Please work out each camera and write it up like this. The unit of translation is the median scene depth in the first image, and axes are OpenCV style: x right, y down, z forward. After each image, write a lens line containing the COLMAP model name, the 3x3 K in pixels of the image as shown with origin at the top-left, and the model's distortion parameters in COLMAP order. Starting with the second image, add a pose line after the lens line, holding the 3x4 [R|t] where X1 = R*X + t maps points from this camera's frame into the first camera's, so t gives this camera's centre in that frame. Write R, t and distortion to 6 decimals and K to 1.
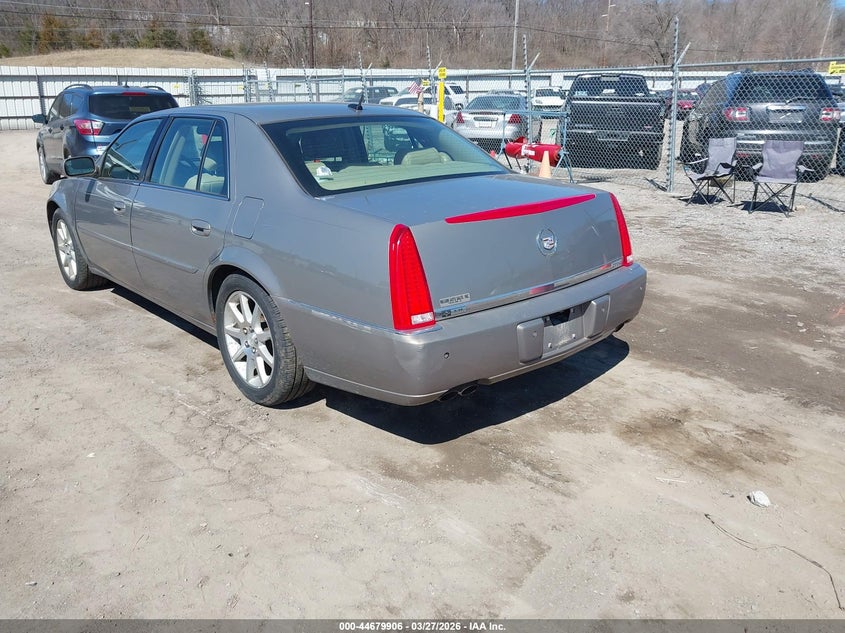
lens RADIAL K [[712.1, 0, 422.5], [0, 712.1, 316.5], [0, 0, 1]] dist [-0.011789, -0.006554]
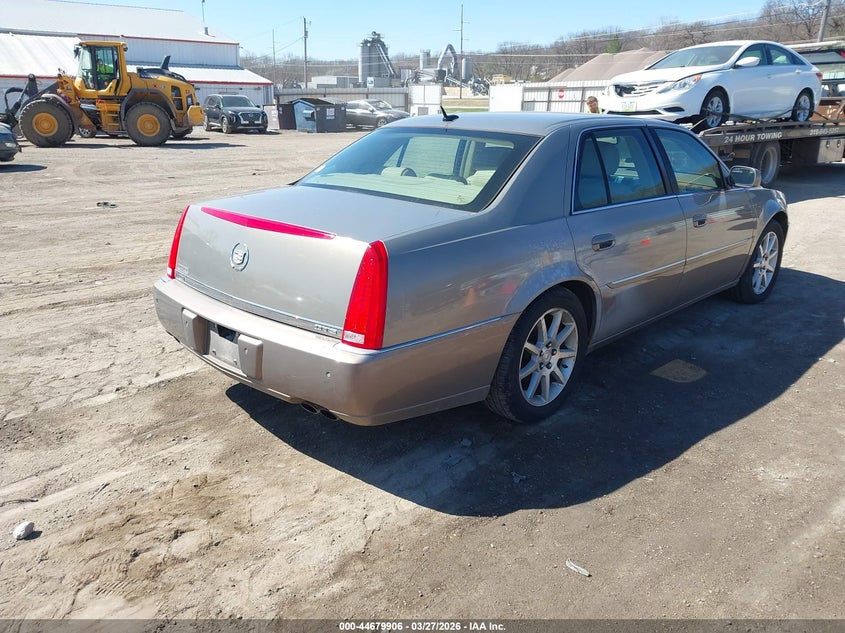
lens RADIAL K [[712.1, 0, 422.5], [0, 712.1, 316.5], [0, 0, 1]] dist [-0.011789, -0.006554]
pose [[-0.034176, 0.283080, -0.958487, 1.018740], [-0.265260, 0.922081, 0.281786, -0.340428], [0.963571, 0.263879, 0.043577, 1.084848]]
